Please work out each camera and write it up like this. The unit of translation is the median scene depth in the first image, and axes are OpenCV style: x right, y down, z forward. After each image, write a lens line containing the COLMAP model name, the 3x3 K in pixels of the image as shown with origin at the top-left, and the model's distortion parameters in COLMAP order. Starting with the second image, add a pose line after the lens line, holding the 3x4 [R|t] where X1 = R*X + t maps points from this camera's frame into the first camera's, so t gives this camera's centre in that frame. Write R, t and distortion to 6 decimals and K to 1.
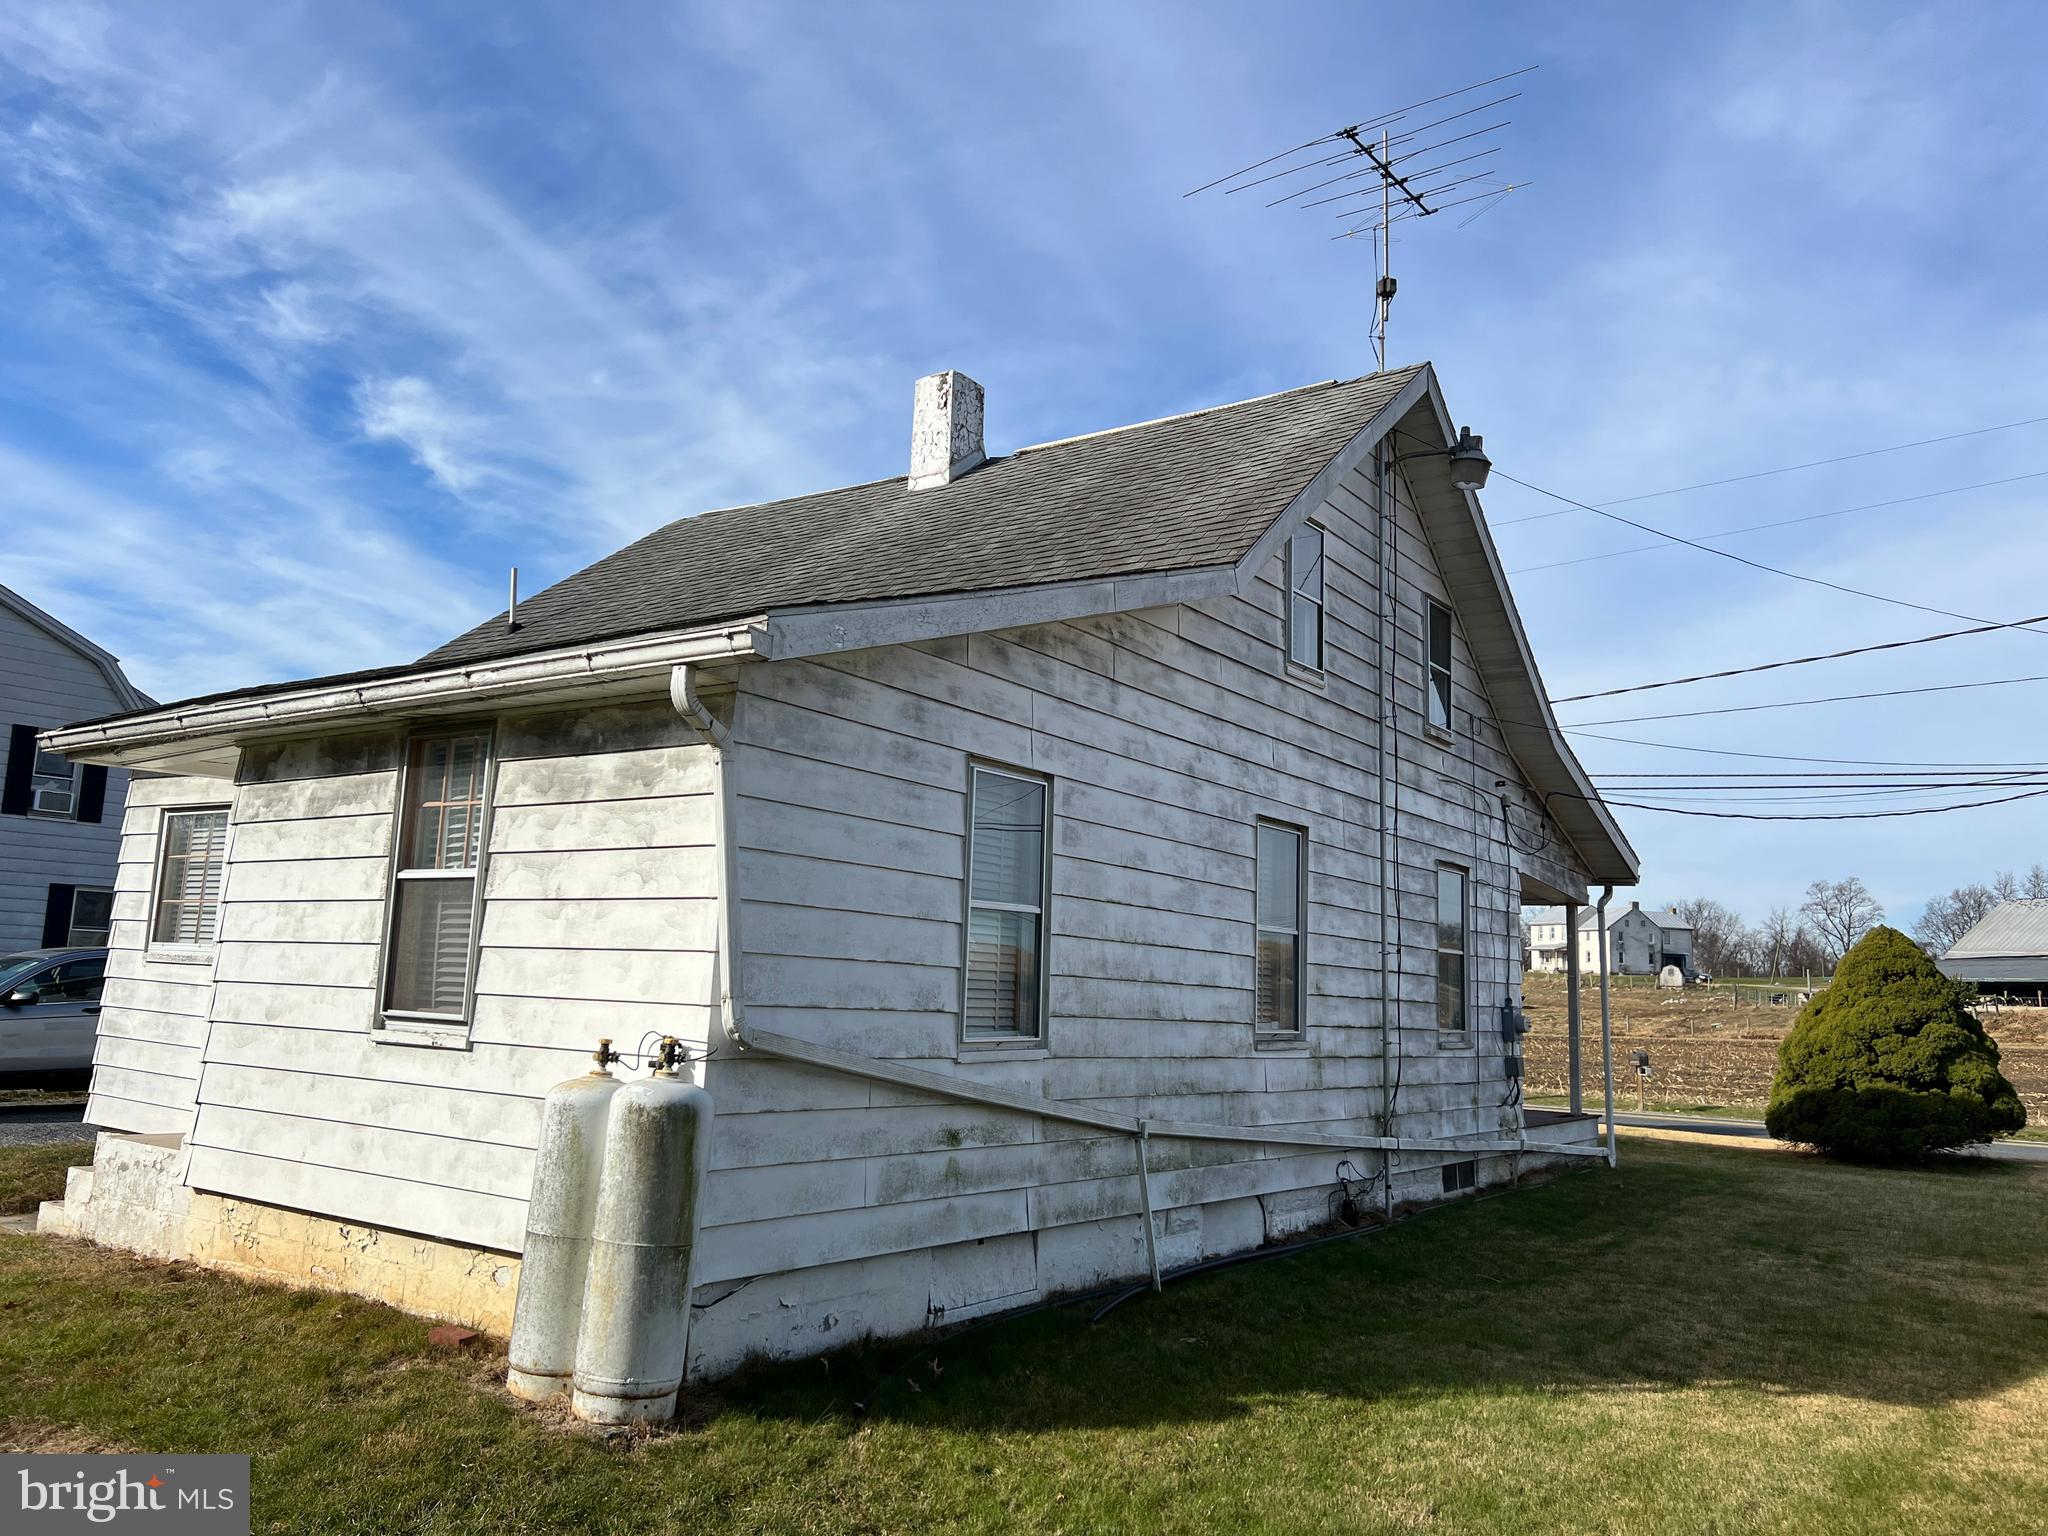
lens RADIAL K [[1539.3, 0, 1048.1], [0, 1539.3, 732.4], [0, 0, 1]] dist [0.075183, -0.084802]
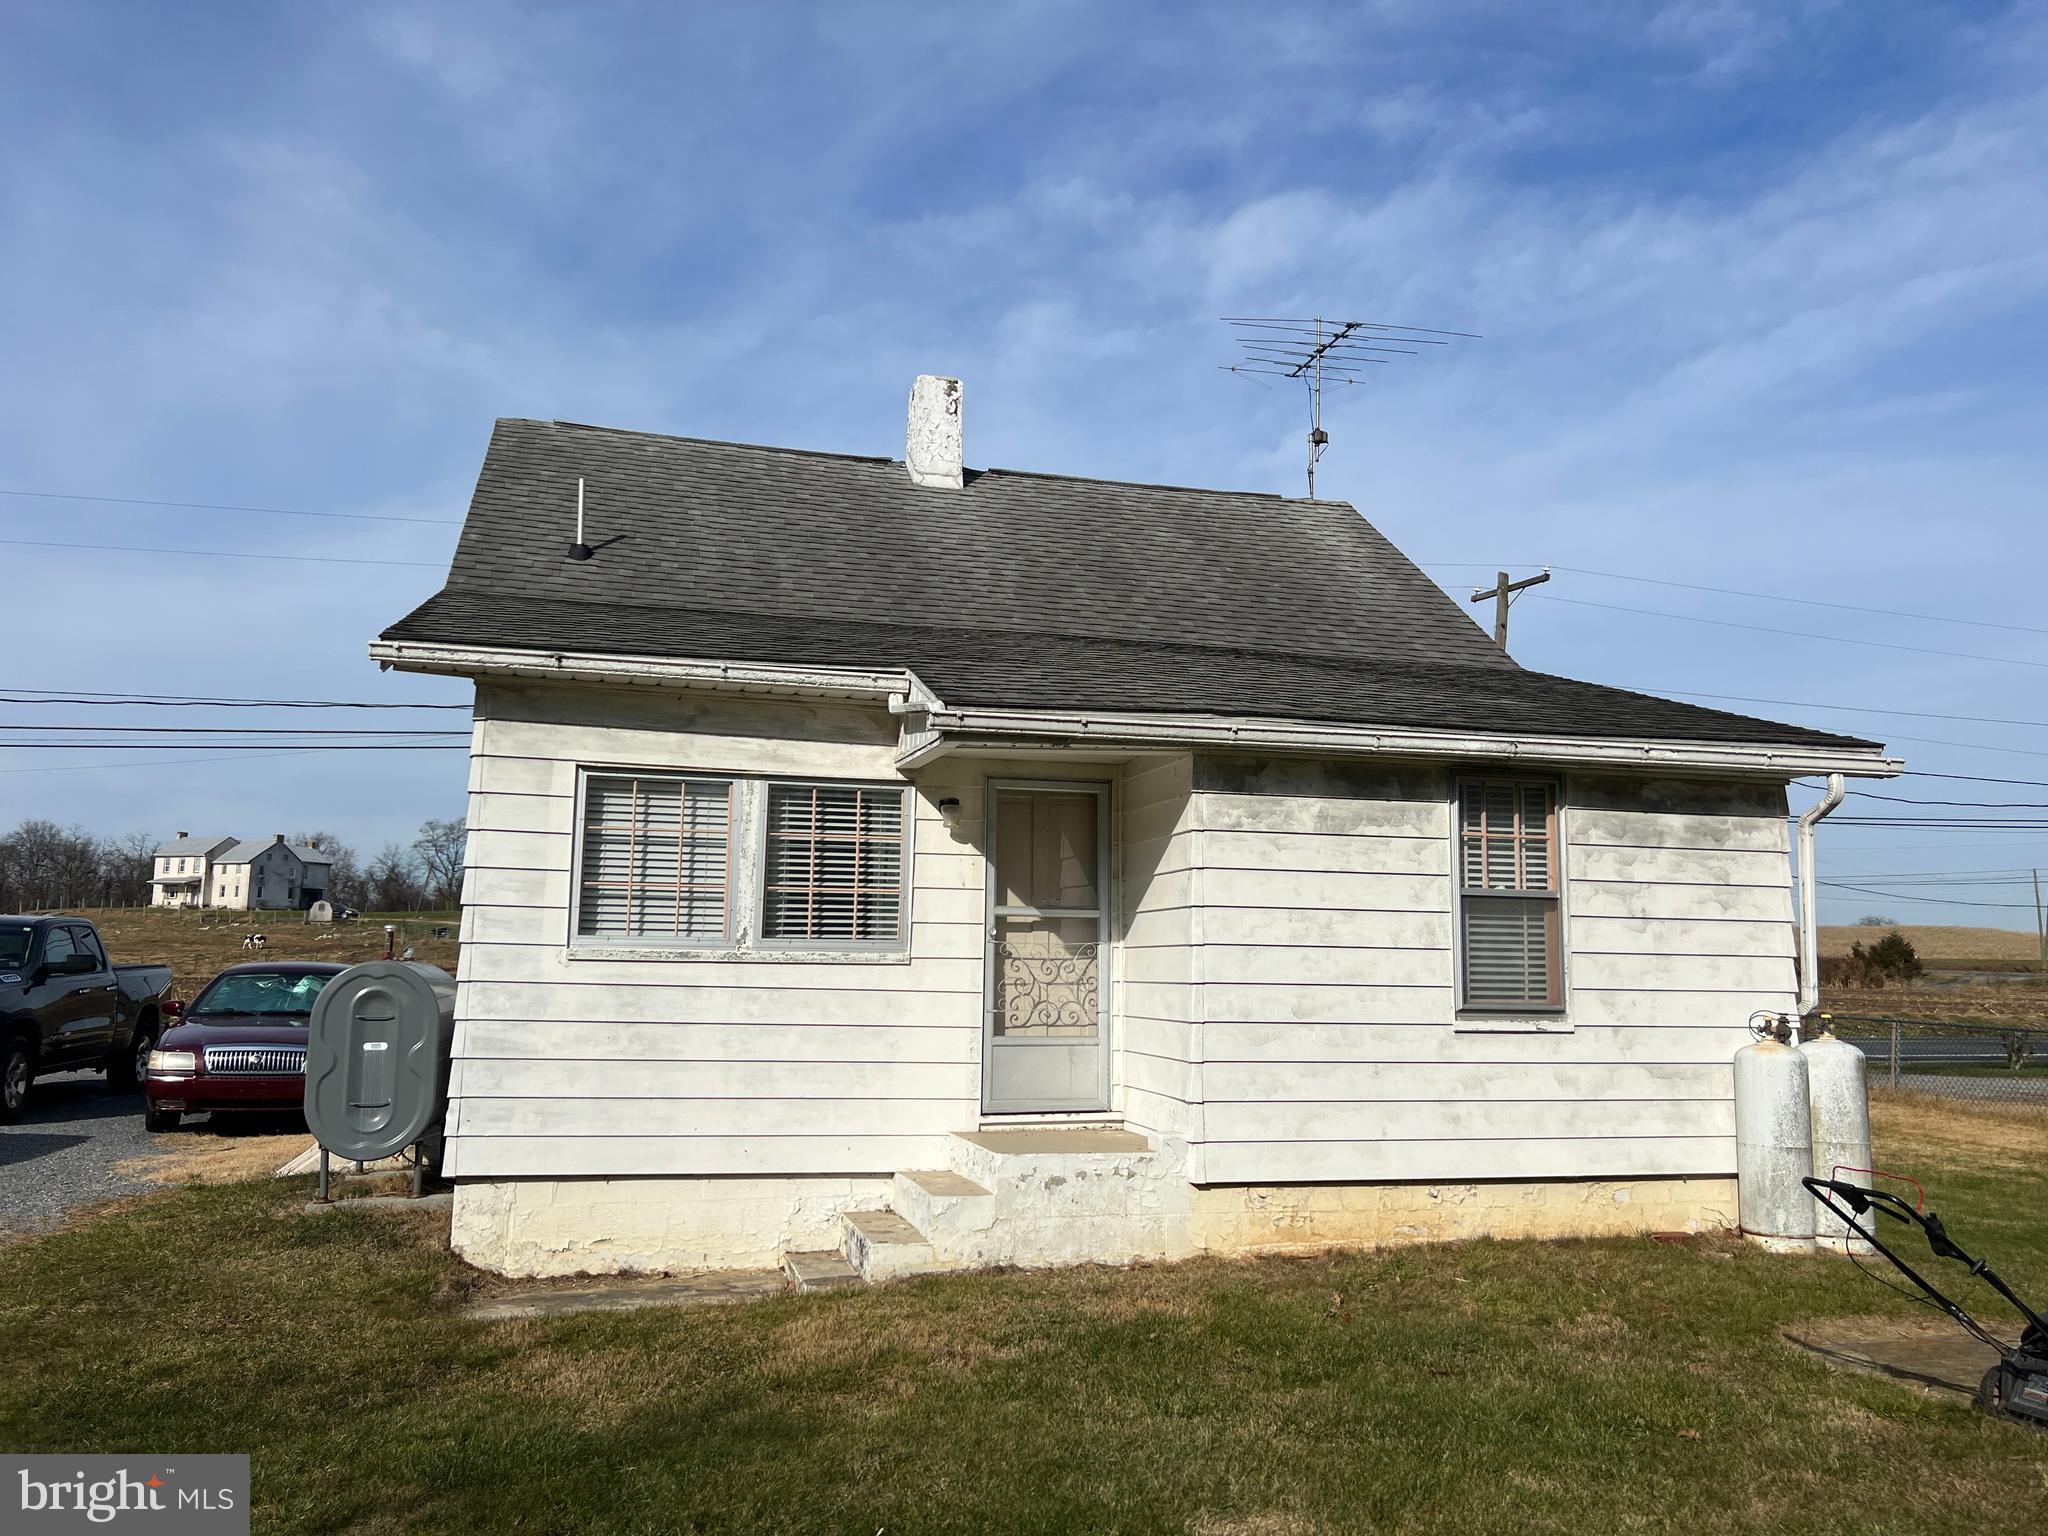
lens RADIAL K [[1539.3, 0, 1023.1], [0, 1539.3, 747.0], [0, 0, 1]] dist [0.075183, -0.084802]
pose [[0.634435, 0.075804, 0.769251, -1.575192], [-0.116934, 0.993139, -0.001426, 0.022143], [-0.764080, -0.089047, 0.638946, 0.511572]]
